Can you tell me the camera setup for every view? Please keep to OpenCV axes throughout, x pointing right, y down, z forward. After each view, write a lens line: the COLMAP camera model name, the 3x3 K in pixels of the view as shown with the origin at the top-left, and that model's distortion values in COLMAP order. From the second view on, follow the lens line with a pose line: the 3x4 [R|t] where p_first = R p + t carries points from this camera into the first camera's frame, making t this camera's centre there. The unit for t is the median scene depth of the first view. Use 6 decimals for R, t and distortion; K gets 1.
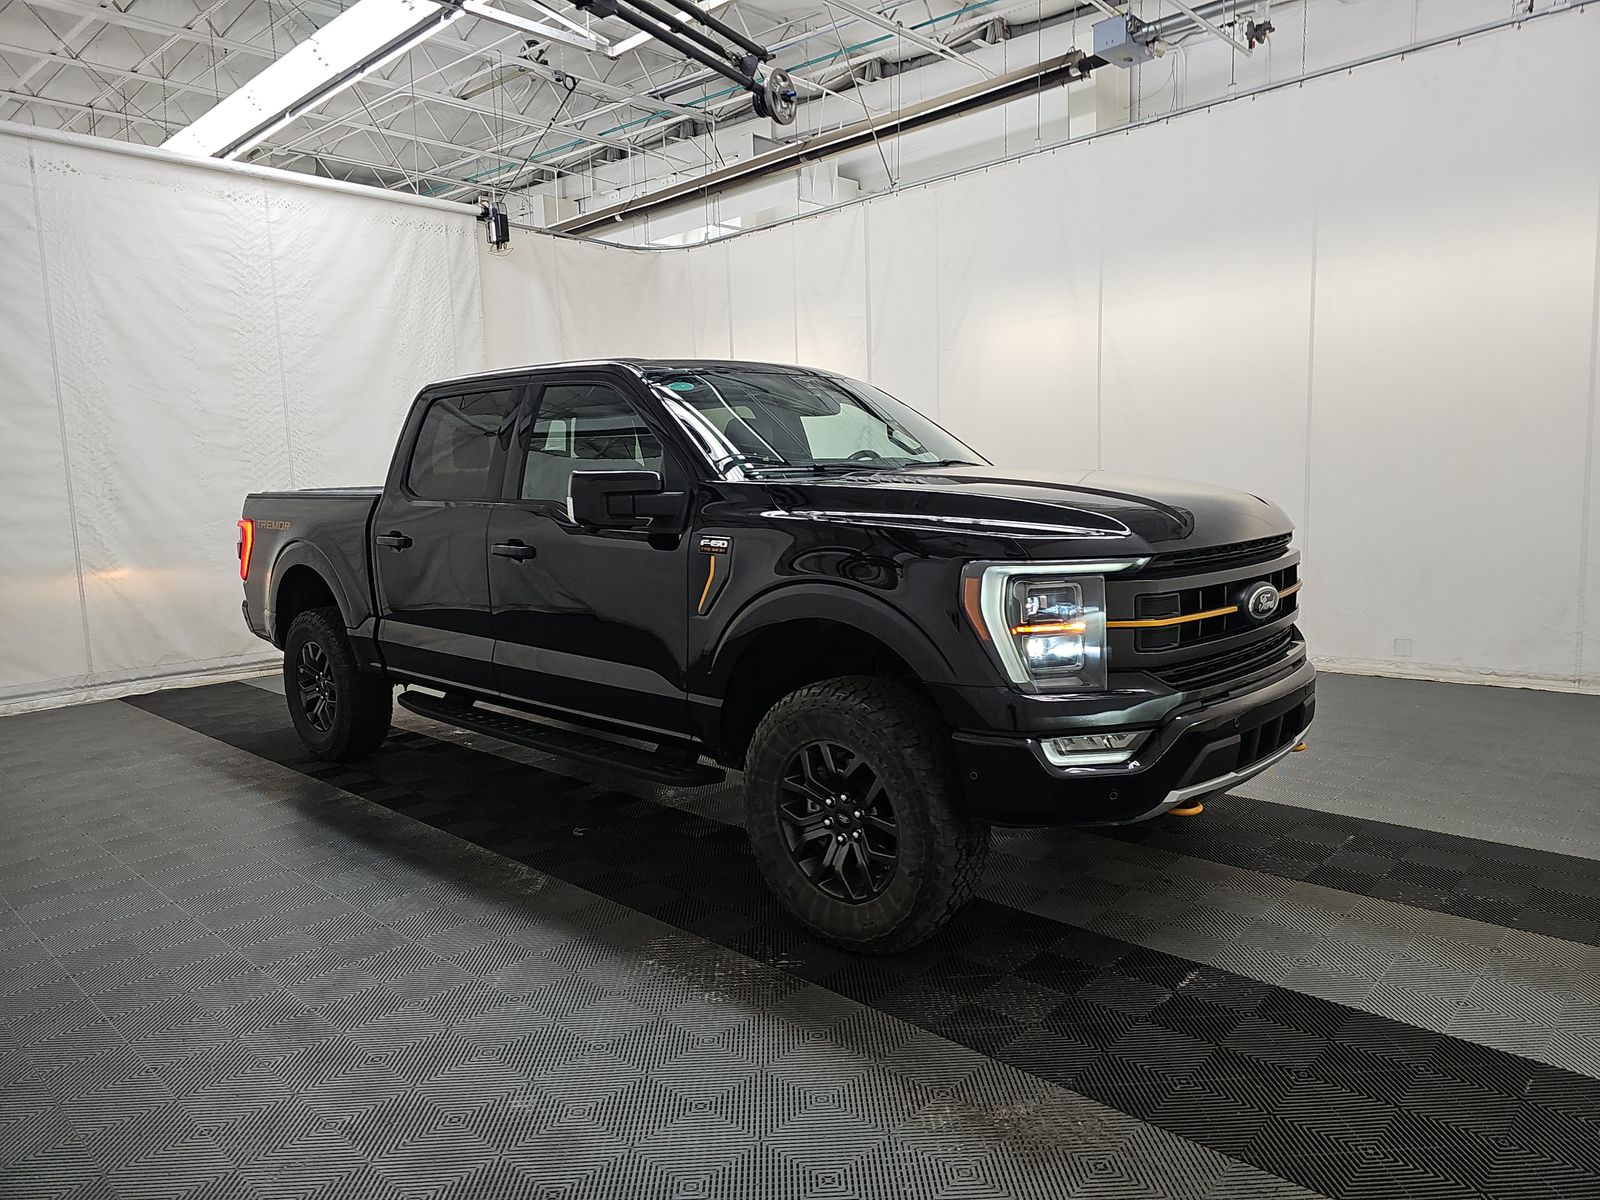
lens RADIAL K [[1075.4, 0, 795.5], [0, 1075.4, 605.1], [0, 0, 1]] dist [0.059669, -0.029313]
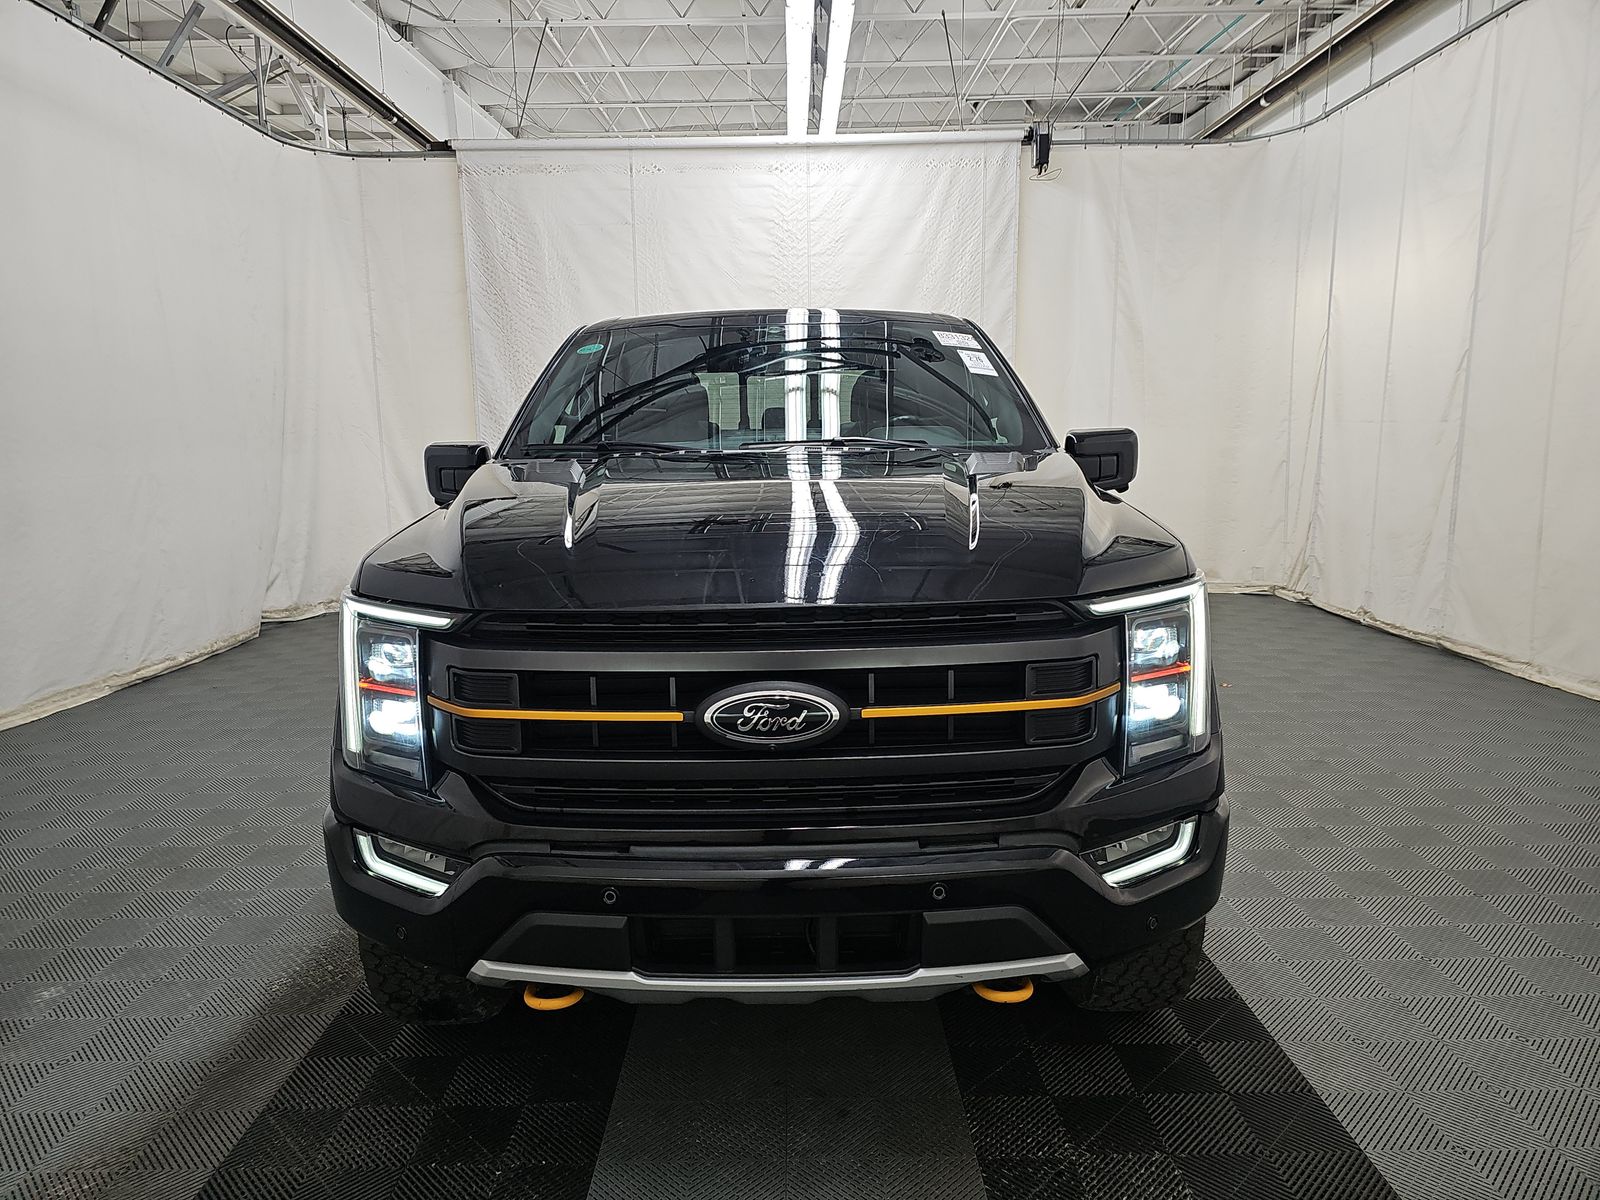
lens RADIAL K [[1075.4, 0, 802.7], [0, 1075.4, 596.6], [0, 0, 1]] dist [0.059669, -0.029313]
pose [[0.686182, 0.134404, -0.714906, 0.340939], [-0.091604, 0.990925, 0.098372, -0.050342], [0.721639, -0.002013, 0.692266, 0.245770]]
